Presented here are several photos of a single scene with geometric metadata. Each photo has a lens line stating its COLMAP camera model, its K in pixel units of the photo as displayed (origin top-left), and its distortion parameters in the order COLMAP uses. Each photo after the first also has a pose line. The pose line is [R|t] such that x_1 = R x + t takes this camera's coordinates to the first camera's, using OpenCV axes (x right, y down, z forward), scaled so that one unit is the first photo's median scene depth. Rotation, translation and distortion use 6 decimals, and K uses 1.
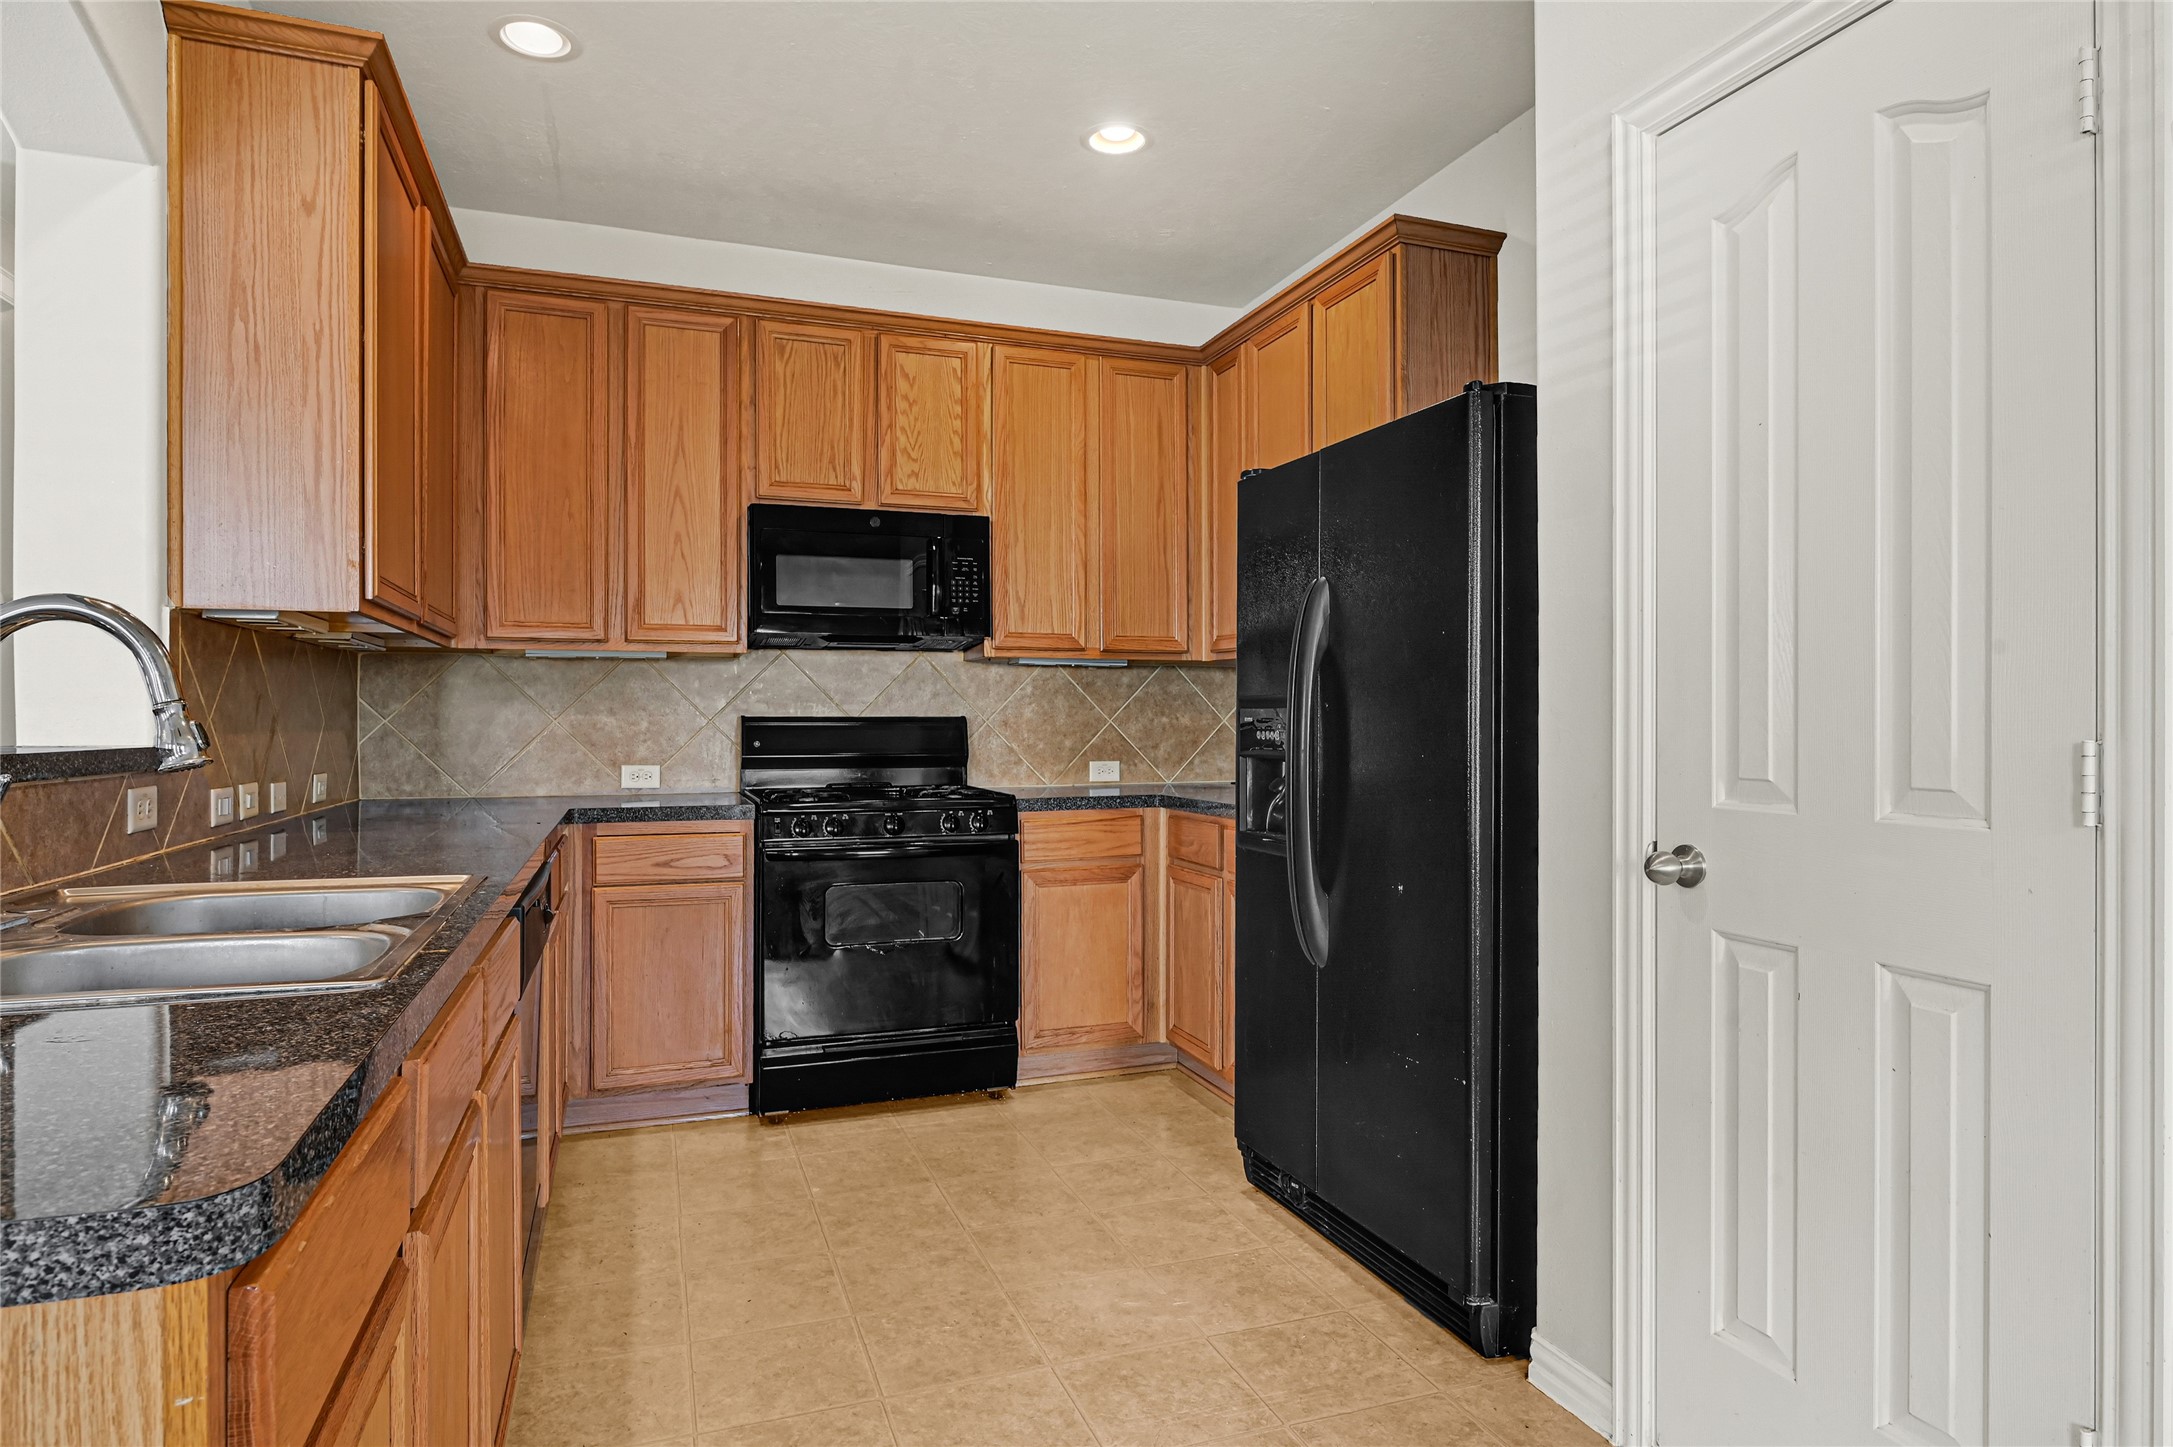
lens RADIAL K [[1210.2, 0, 1085.6], [0, 1210.2, 729.2], [0, 0, 1]] dist [-0.003697, -0.000108]
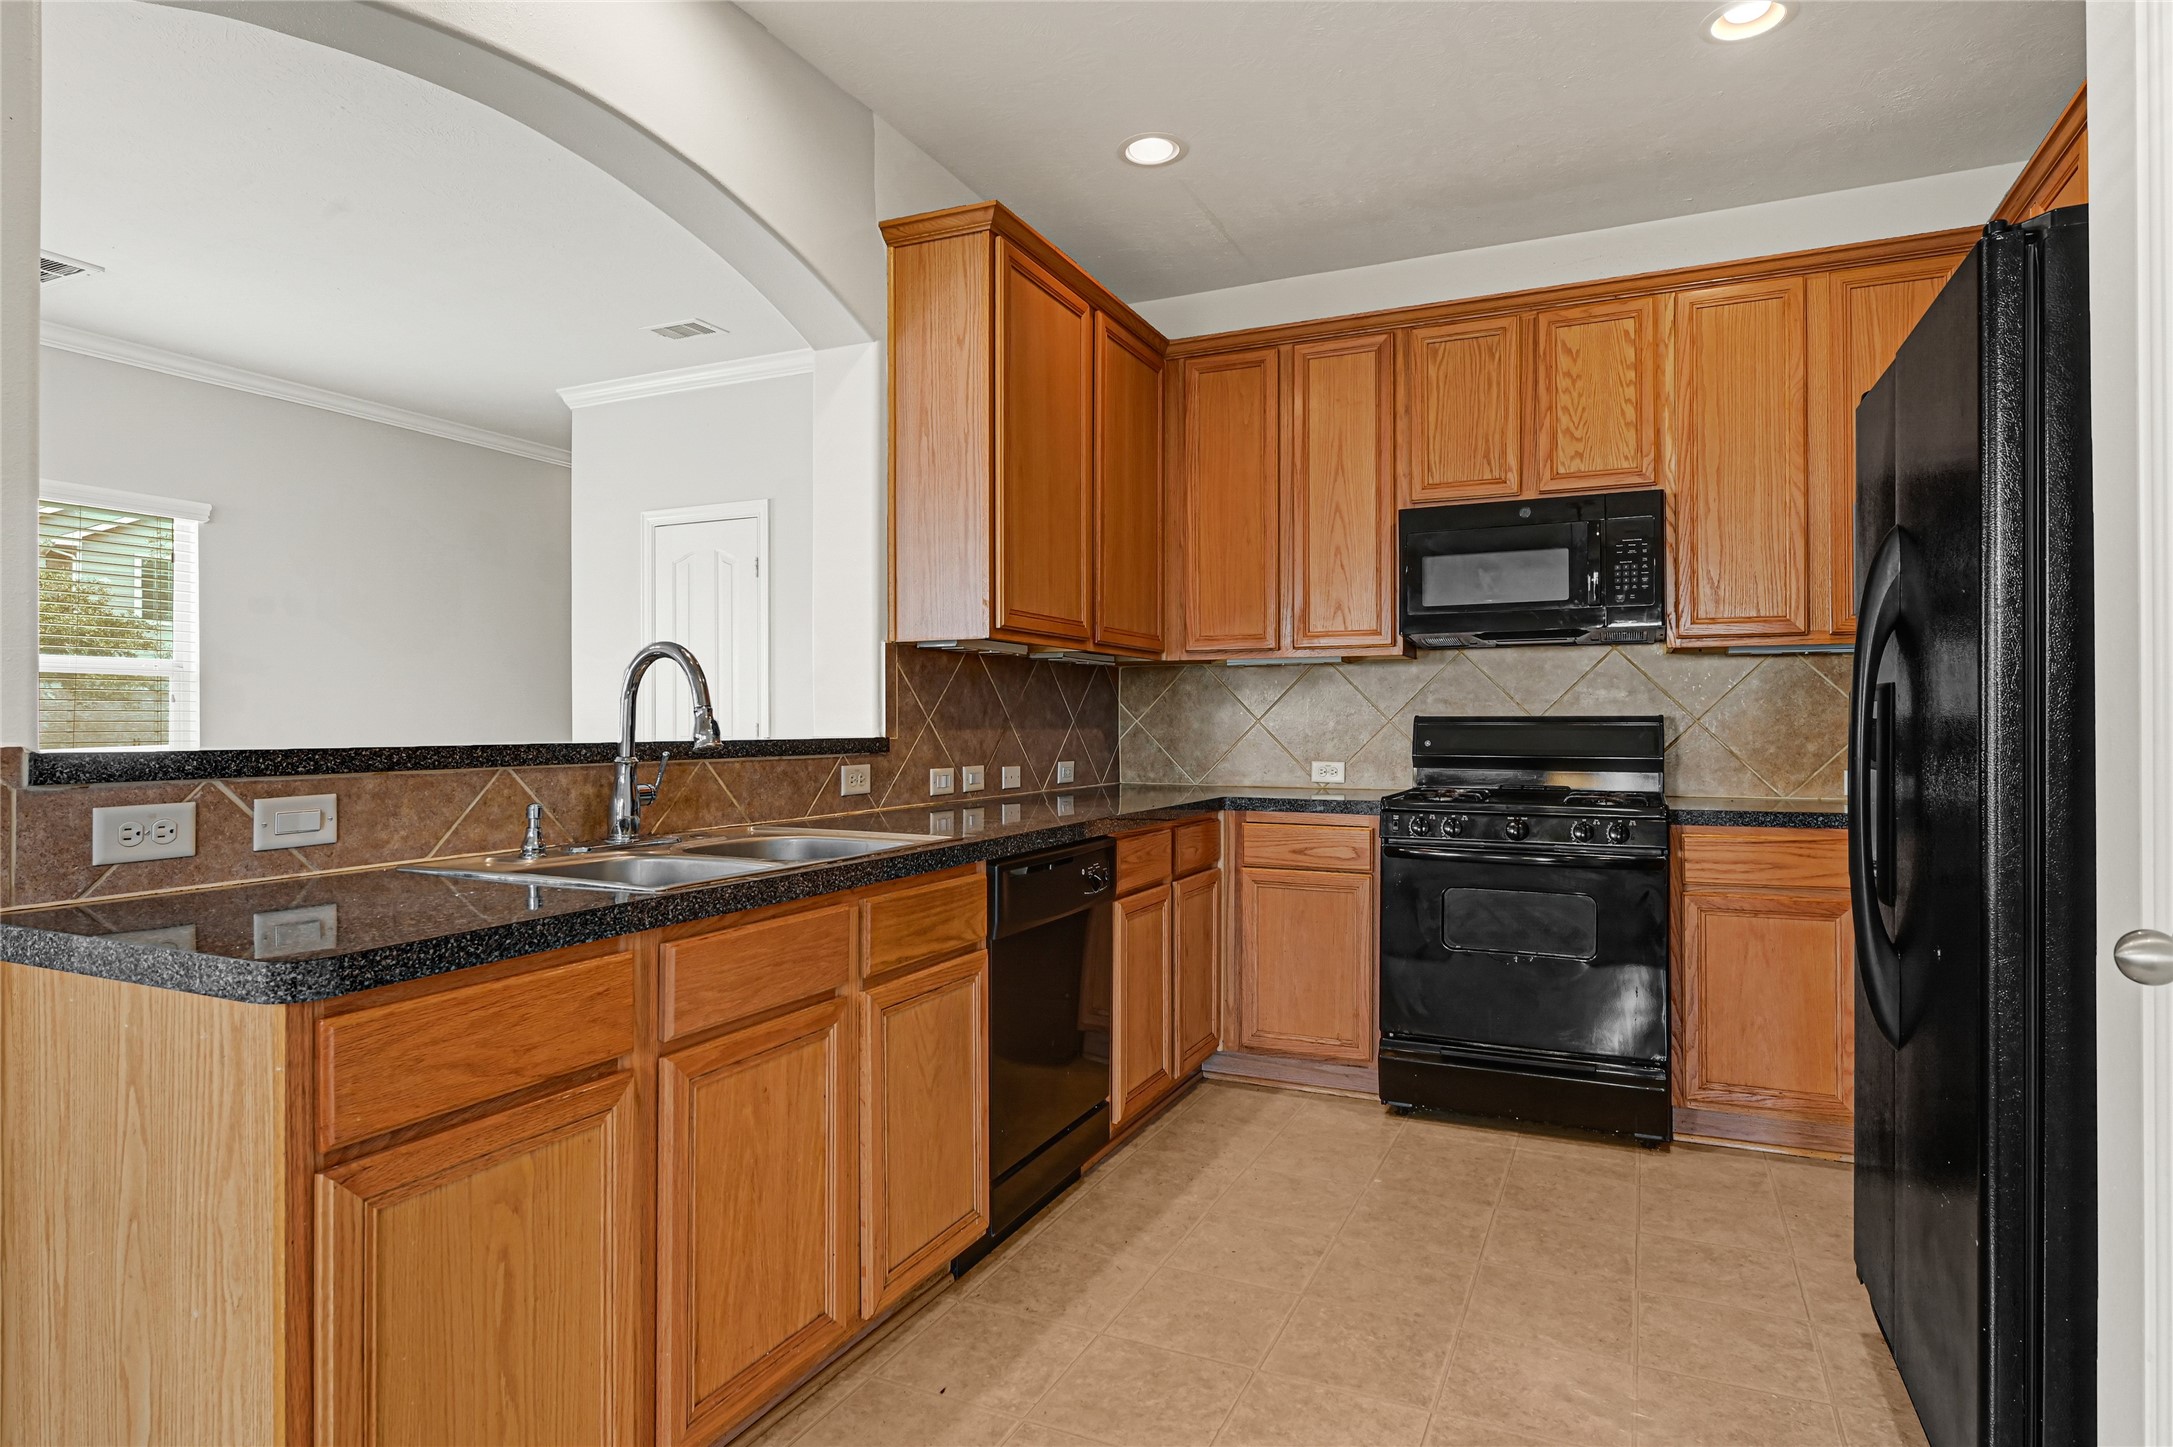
lens RADIAL K [[1189.9, 0, 1086.5], [0, 1189.9, 723.5], [0, 0, 1]] dist [-0.003233, -0.000571]
pose [[0.707252, 0.000690, -0.706961, 0.251617], [-0.004845, 0.999981, -0.003872, 0.000888], [0.706945, 0.006164, 0.707242, 0.094542]]
